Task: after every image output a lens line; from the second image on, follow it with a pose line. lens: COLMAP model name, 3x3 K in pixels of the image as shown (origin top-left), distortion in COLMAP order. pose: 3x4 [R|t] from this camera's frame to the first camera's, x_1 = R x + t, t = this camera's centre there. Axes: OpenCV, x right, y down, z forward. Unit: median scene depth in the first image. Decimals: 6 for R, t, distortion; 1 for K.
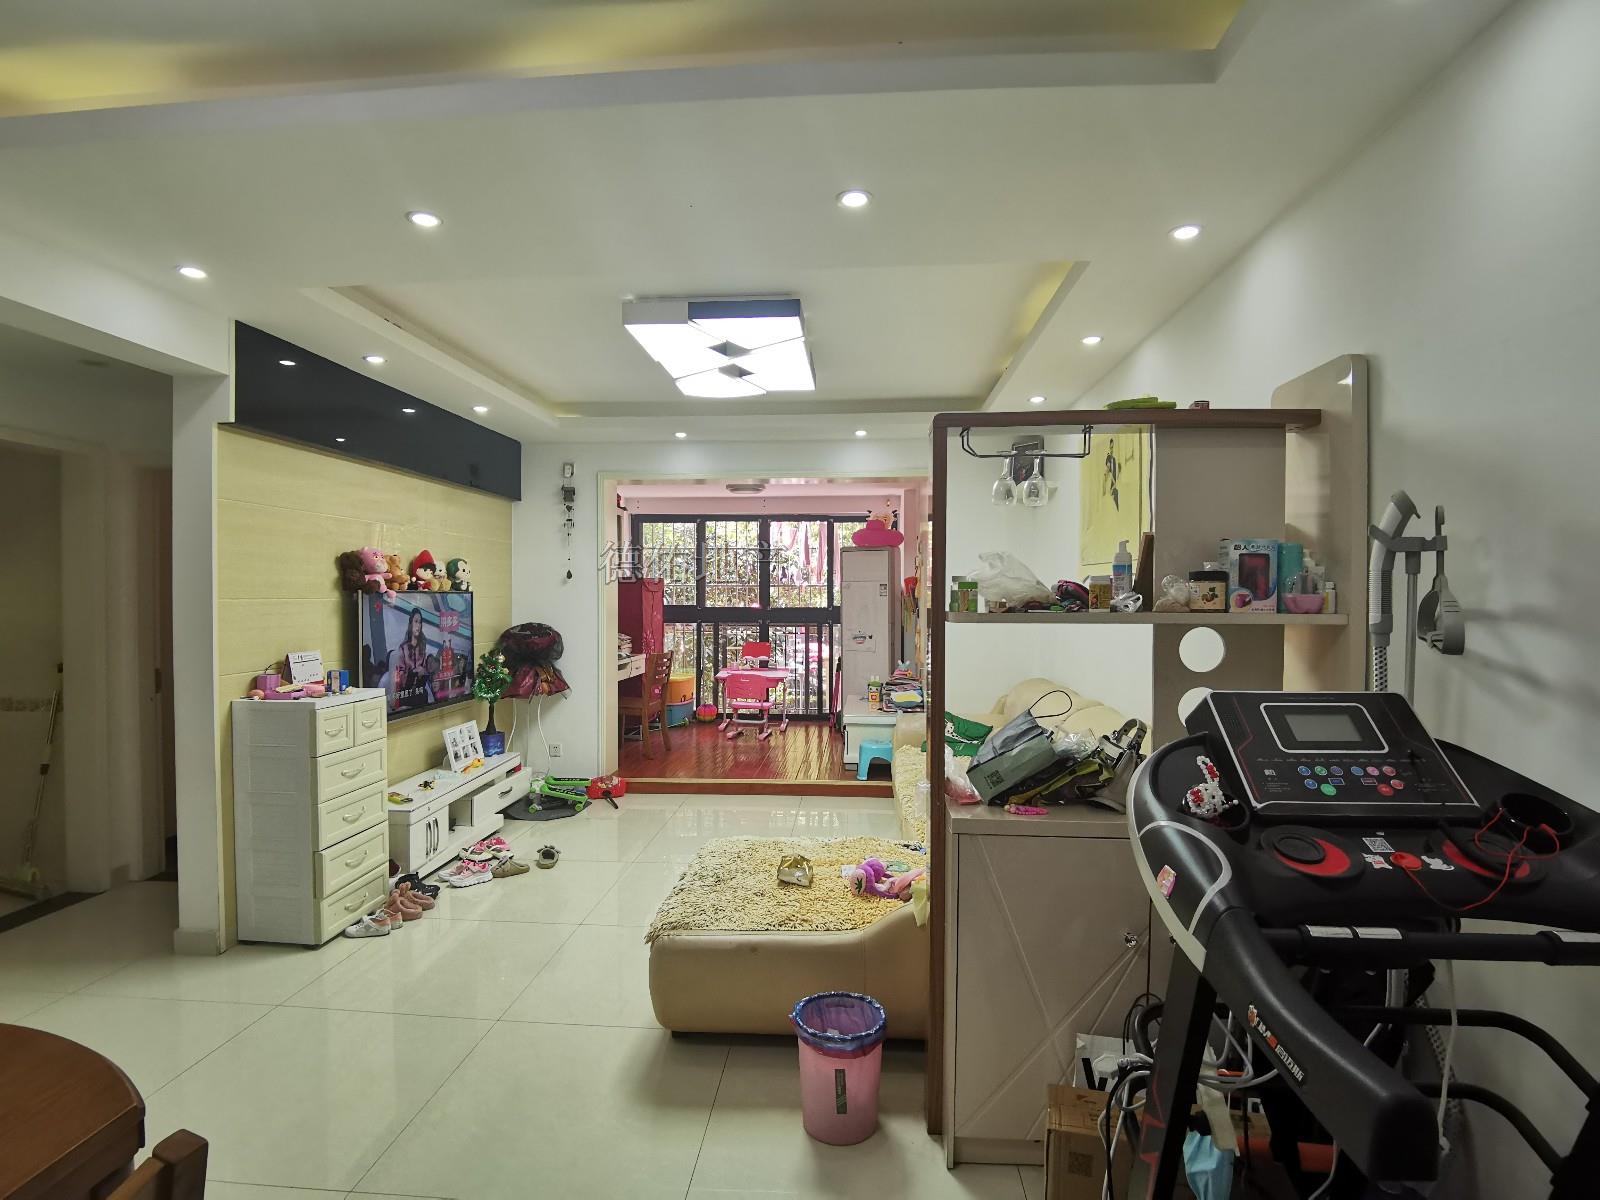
lens RADIAL K [[794.4, 0, 806.9], [0, 794.4, 602.4], [0, 0, 1]] dist [-0.018638, 0.002641]
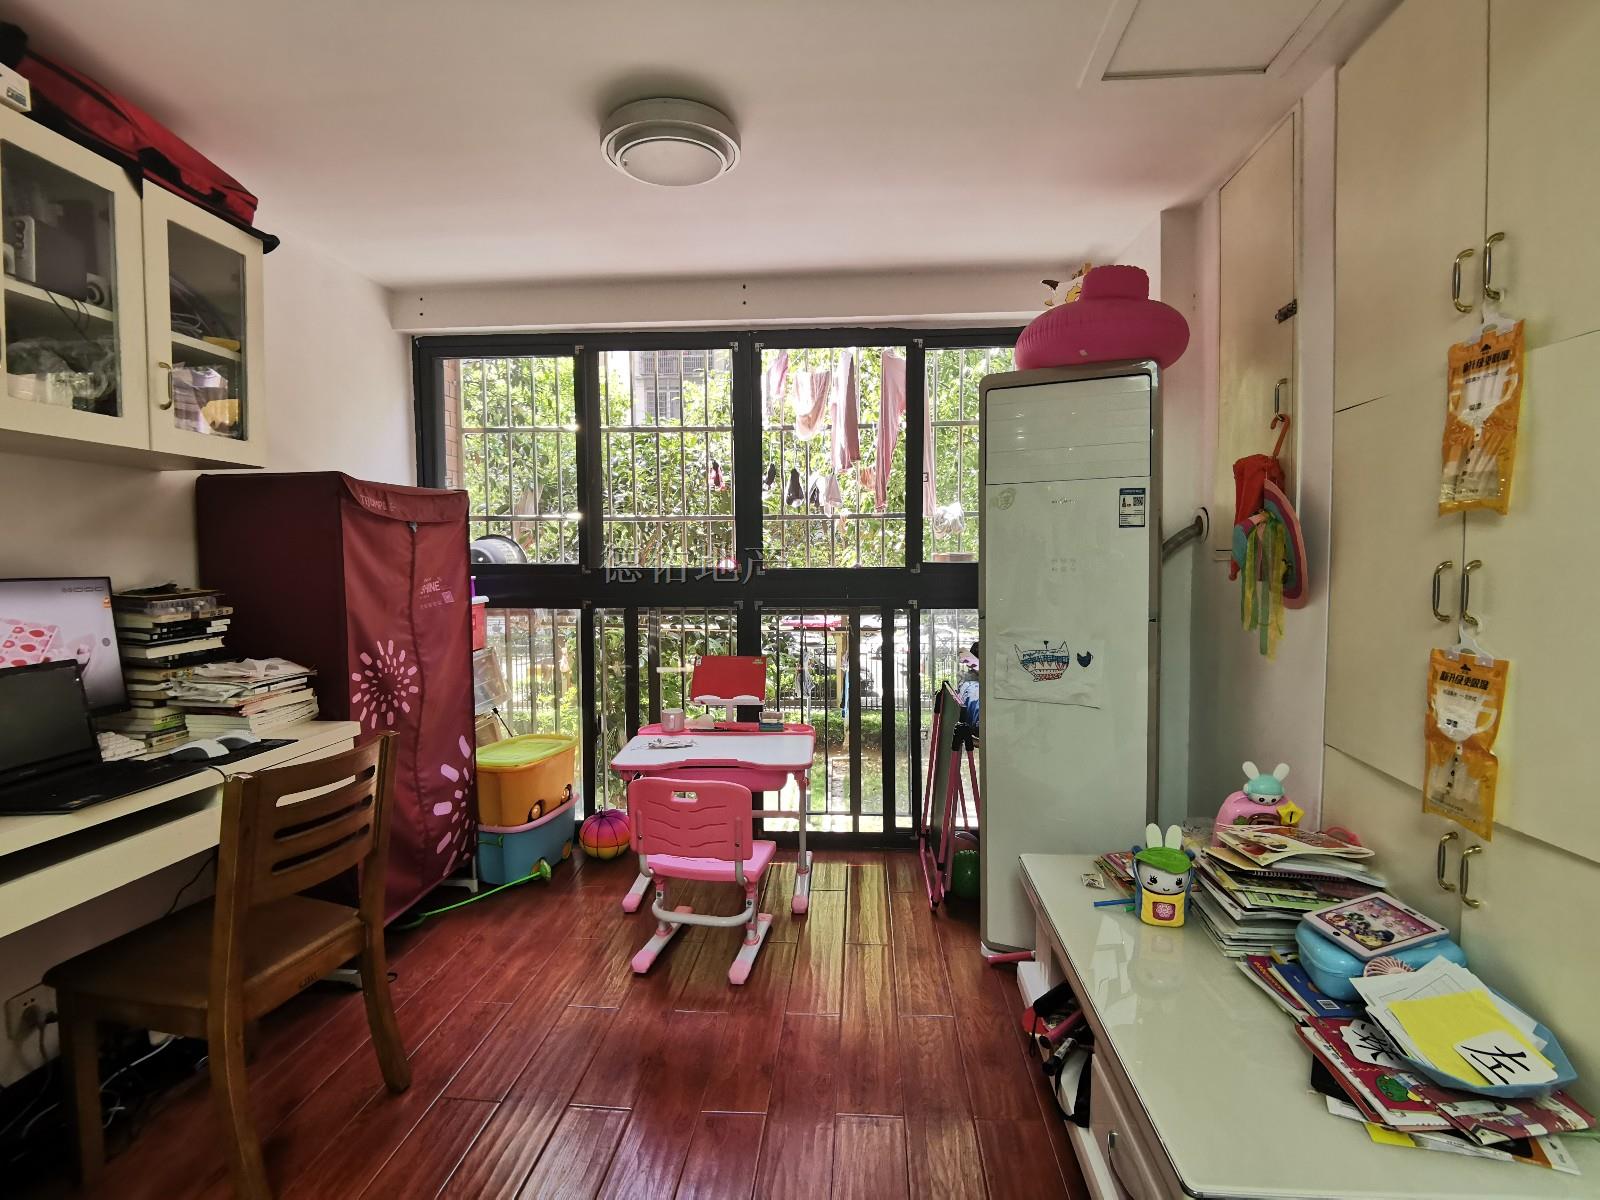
lens RADIAL K [[794.4, 0, 800.8], [0, 794.4, 595.7], [0, 0, 1]] dist [-0.018638, 0.002641]
pose [[0.999973, -0.007130, -0.001479, -0.041156], [0.007184, 0.999171, 0.040083, 0.006435], [0.001192, -0.040092, 0.999195, 0.920541]]
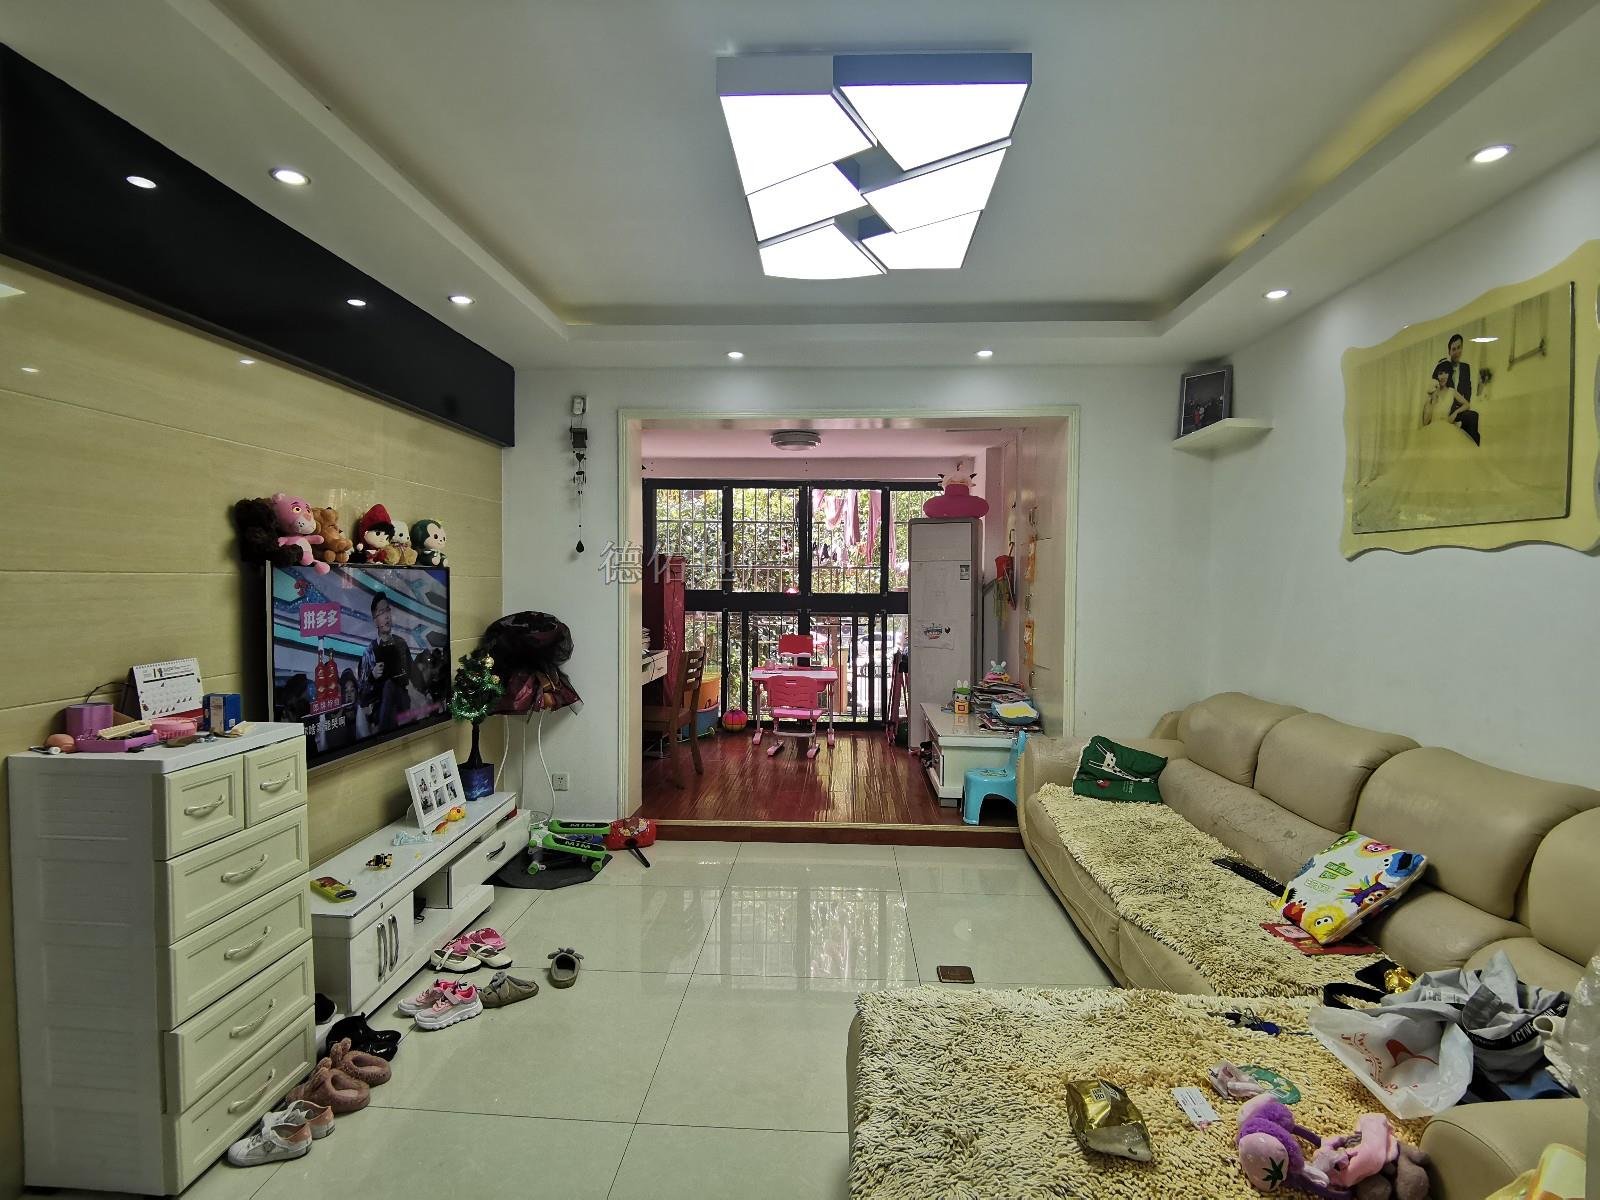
lens RADIAL K [[794.4, 0, 799.9], [0, 794.4, 606.1], [0, 0, 1]] dist [-0.018638, 0.002641]
pose [[0.999761, 0.006807, 0.020761, -0.115283], [-0.007255, 0.999741, 0.021585, 0.002913], [-0.020609, -0.021730, 0.999551, 0.268129]]
